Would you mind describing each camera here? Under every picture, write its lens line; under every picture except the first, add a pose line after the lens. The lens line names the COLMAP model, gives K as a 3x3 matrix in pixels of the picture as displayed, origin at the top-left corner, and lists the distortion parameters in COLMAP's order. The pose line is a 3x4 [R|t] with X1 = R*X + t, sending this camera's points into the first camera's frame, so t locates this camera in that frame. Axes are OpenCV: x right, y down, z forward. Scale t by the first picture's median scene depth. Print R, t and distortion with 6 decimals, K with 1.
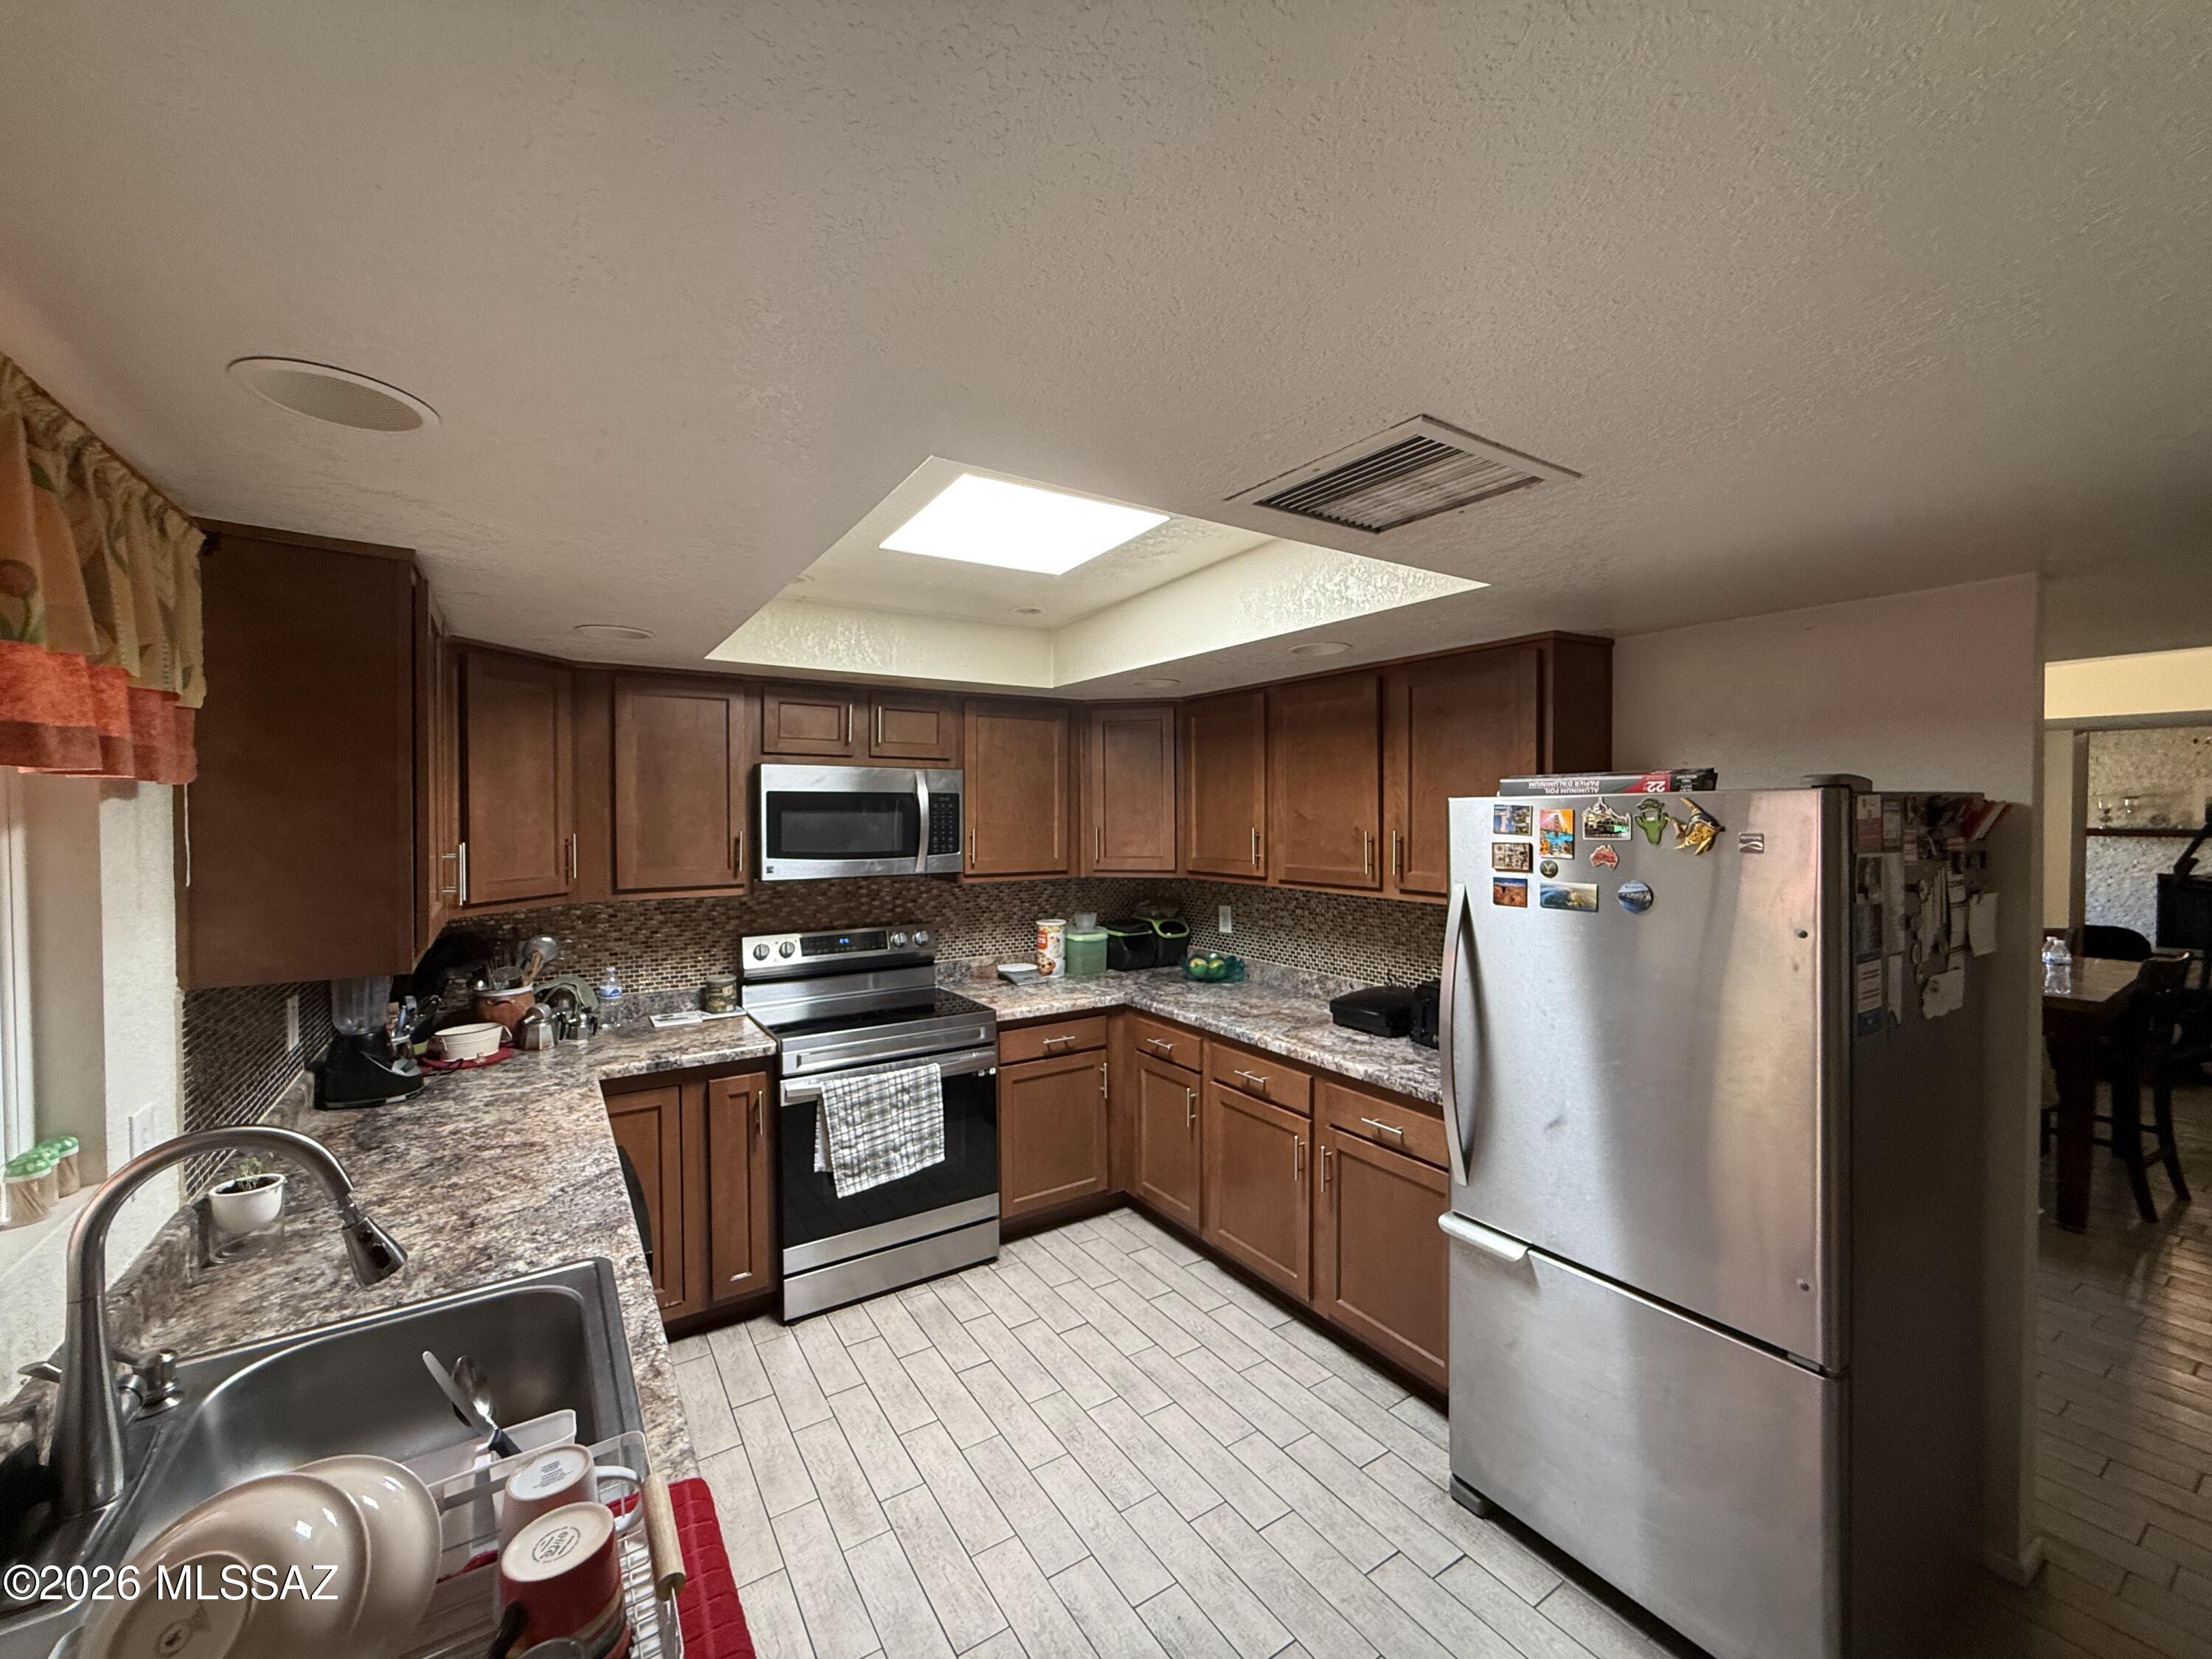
lens RADIAL K [[881.1, 0, 1101.0], [0, 881.1, 823.8], [0, 0, 1]] dist [0.000702, -0.001071]
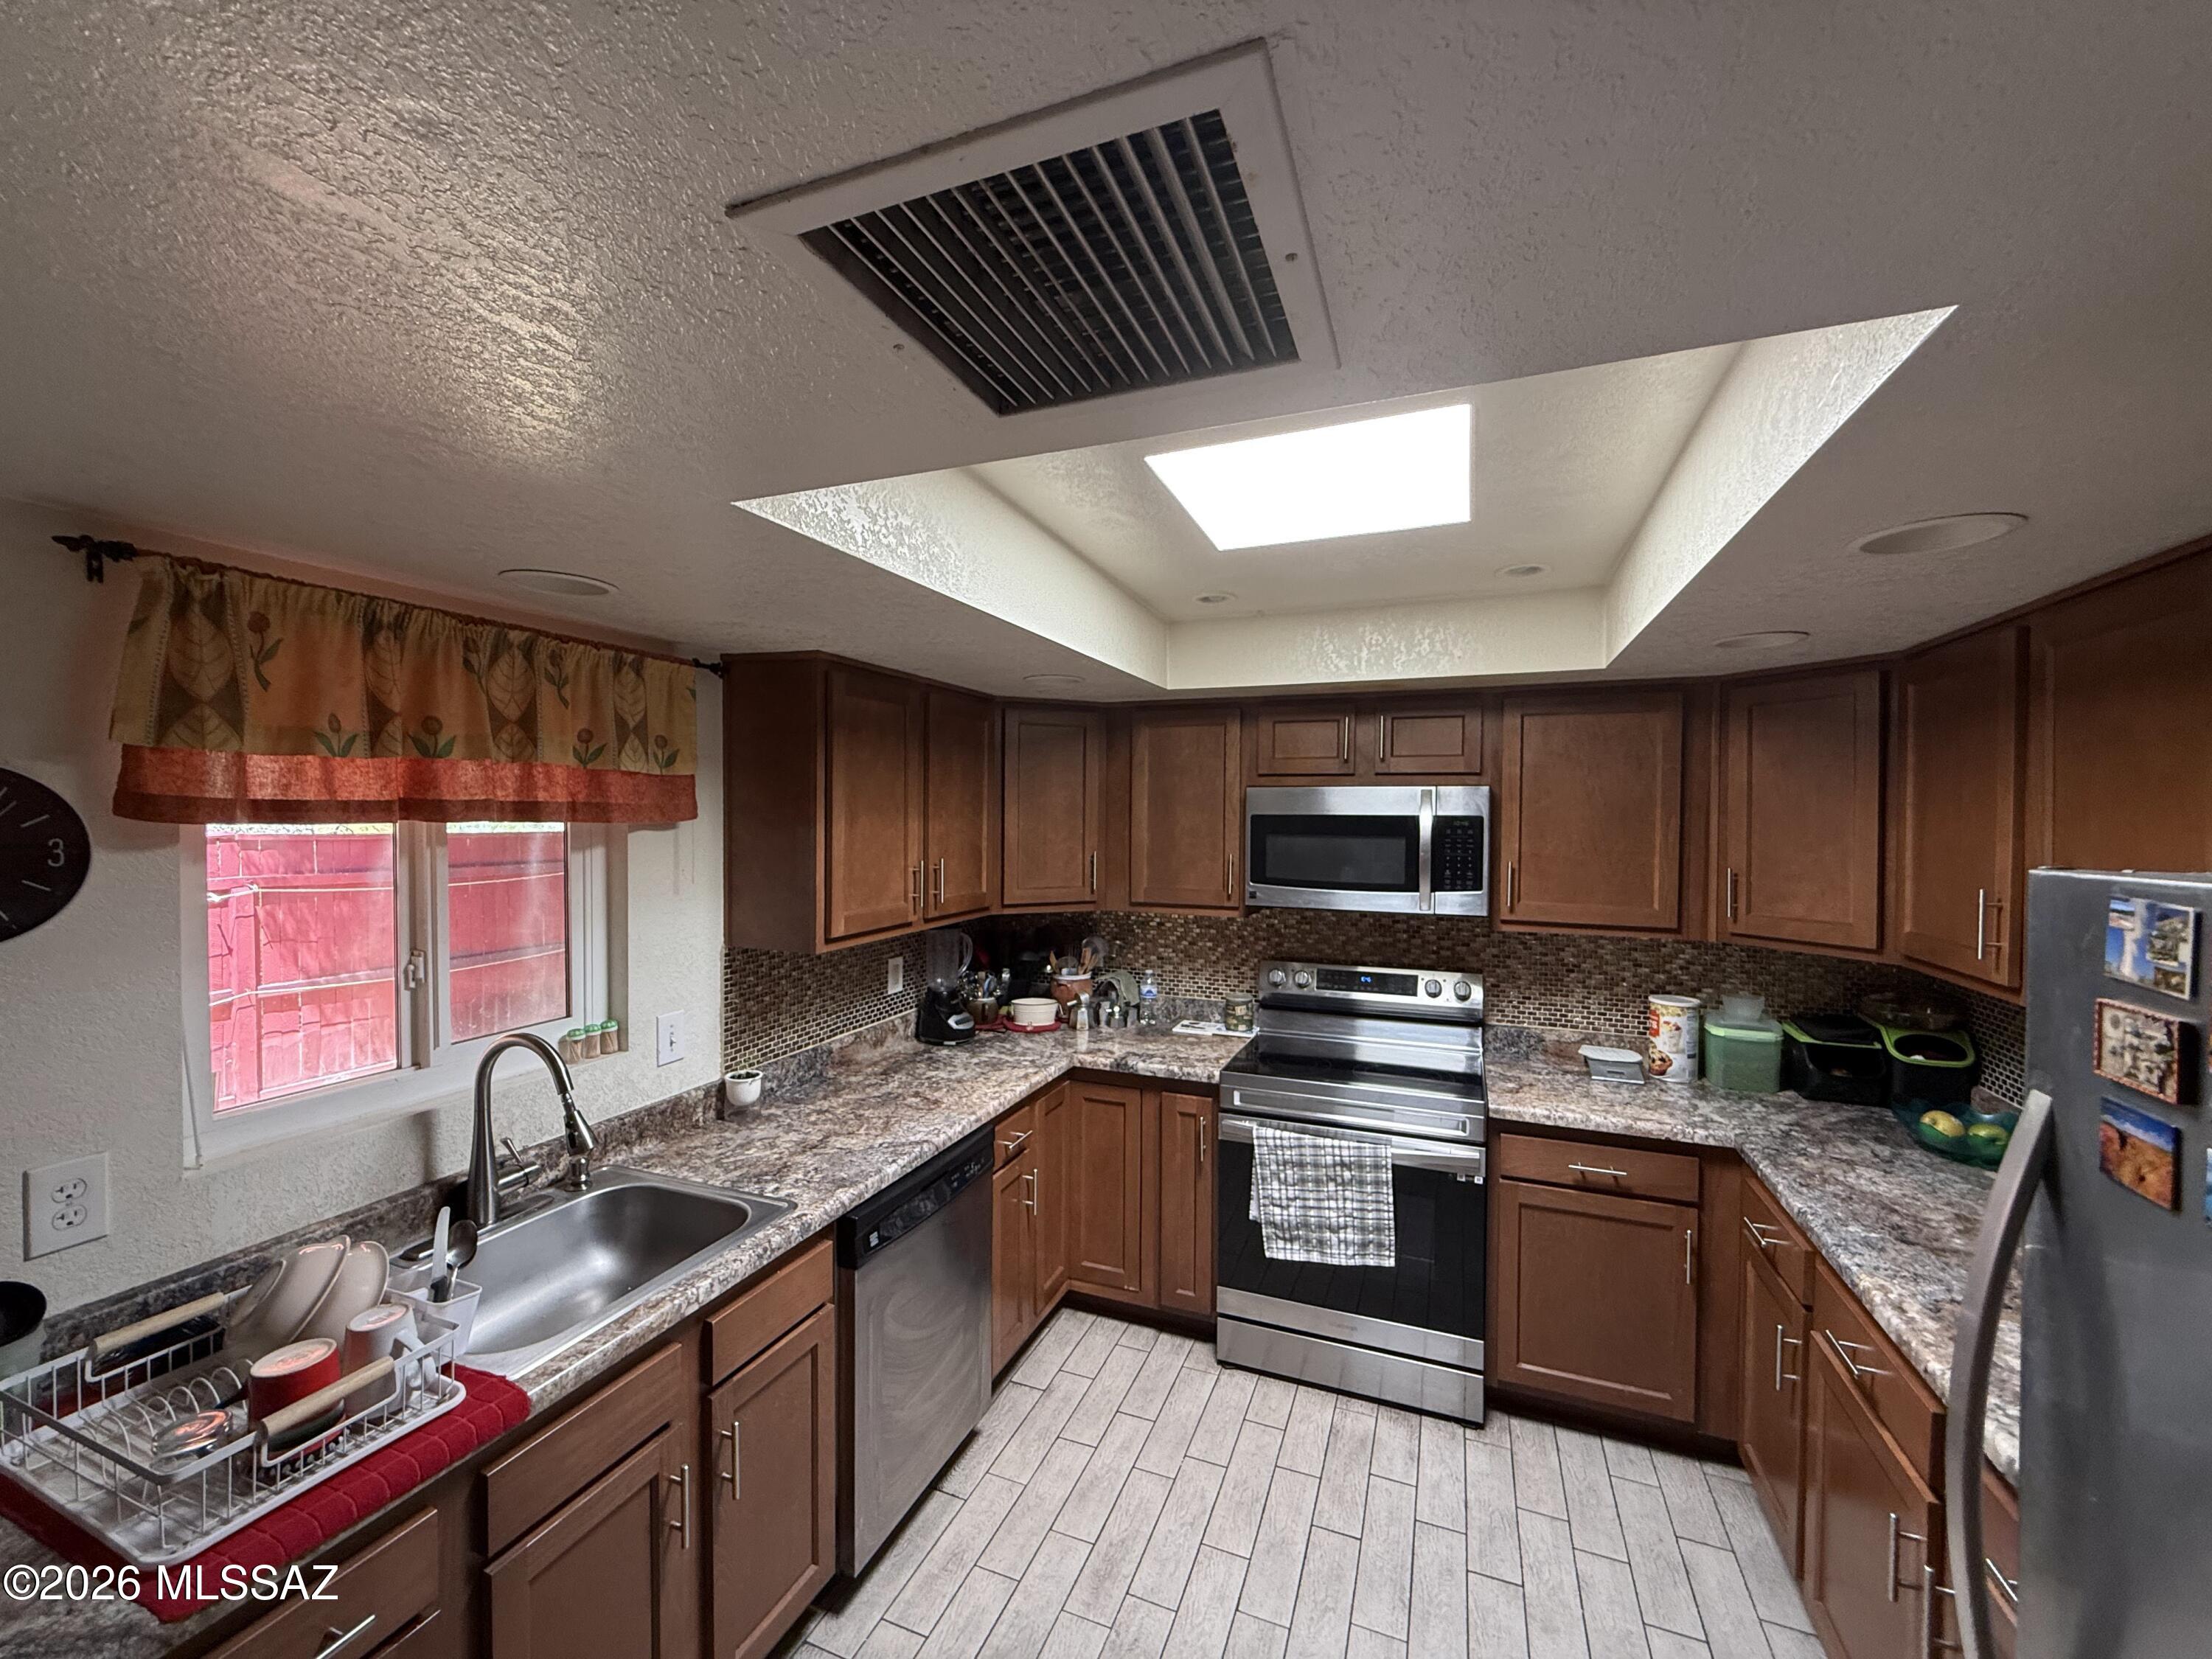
lens RADIAL K [[881.1, 0, 1101.7], [0, 881.1, 823.7], [0, 0, 1]] dist [0.000702, -0.001071]
pose [[0.572981, 0.015694, -0.819418, 0.339855], [-0.019978, 0.999787, 0.005179, -0.029650], [0.819325, 0.013403, 0.573173, 0.310766]]
